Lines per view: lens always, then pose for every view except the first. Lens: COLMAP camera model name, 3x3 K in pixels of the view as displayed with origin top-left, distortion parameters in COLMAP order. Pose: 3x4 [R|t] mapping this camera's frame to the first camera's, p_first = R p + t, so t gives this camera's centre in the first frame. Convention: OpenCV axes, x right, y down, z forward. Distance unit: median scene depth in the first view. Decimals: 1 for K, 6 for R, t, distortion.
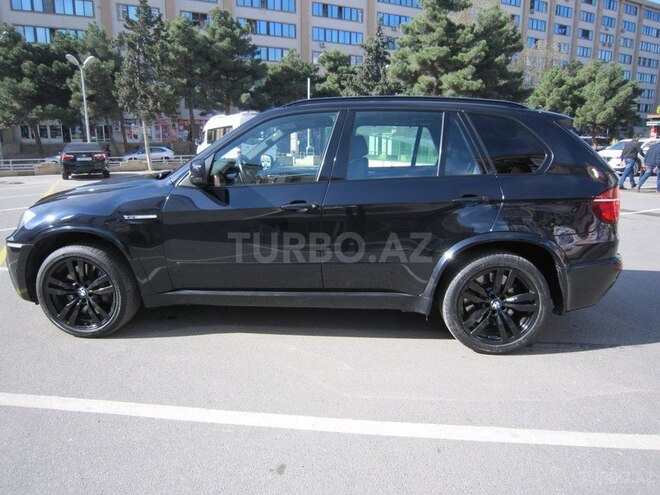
lens RADIAL K [[468.5, 0, 323.6], [0, 468.5, 244.7], [0, 0, 1]] dist [-0.056494, 0.021459]
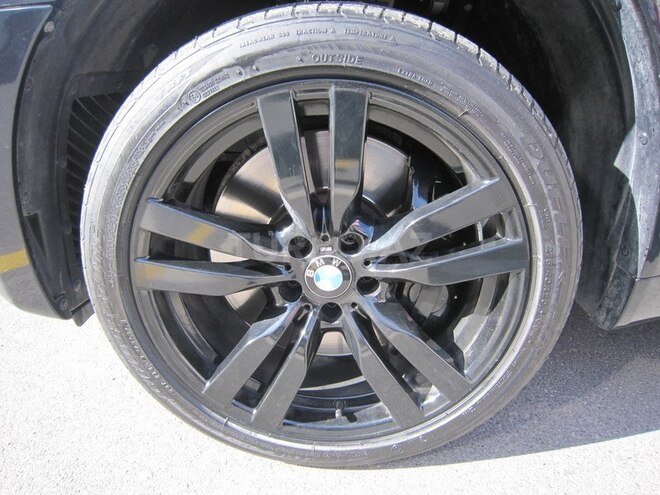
lens RADIAL K [[468.5, 0, 329.6], [0, 468.5, 245.8], [0, 0, 1]] dist [-0.056494, 0.021459]
pose [[0.998847, -0.035811, 0.031966, -0.523833], [0.029595, 0.983716, 0.177279, 0.055019], [-0.037794, -0.176128, 0.983641, 0.800947]]
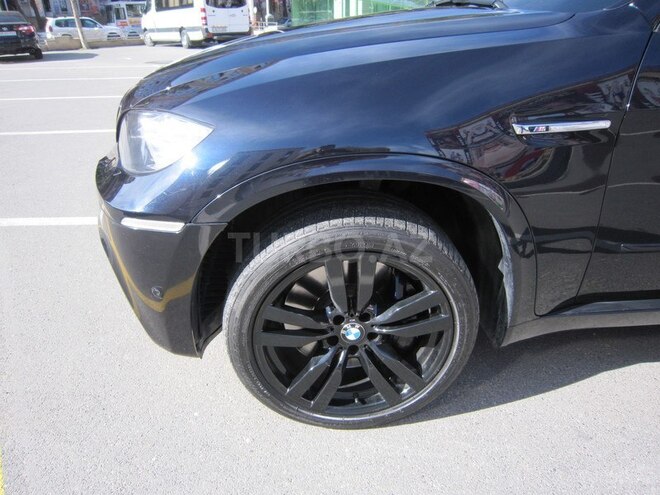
lens RADIAL K [[468.5, 0, 327.9], [0, 468.5, 246.4], [0, 0, 1]] dist [-0.056494, 0.021459]
pose [[0.990508, -0.069680, 0.118488, -0.579289], [0.038196, 0.967570, 0.249698, -0.062386], [-0.132044, -0.242802, 0.961047, 0.645371]]
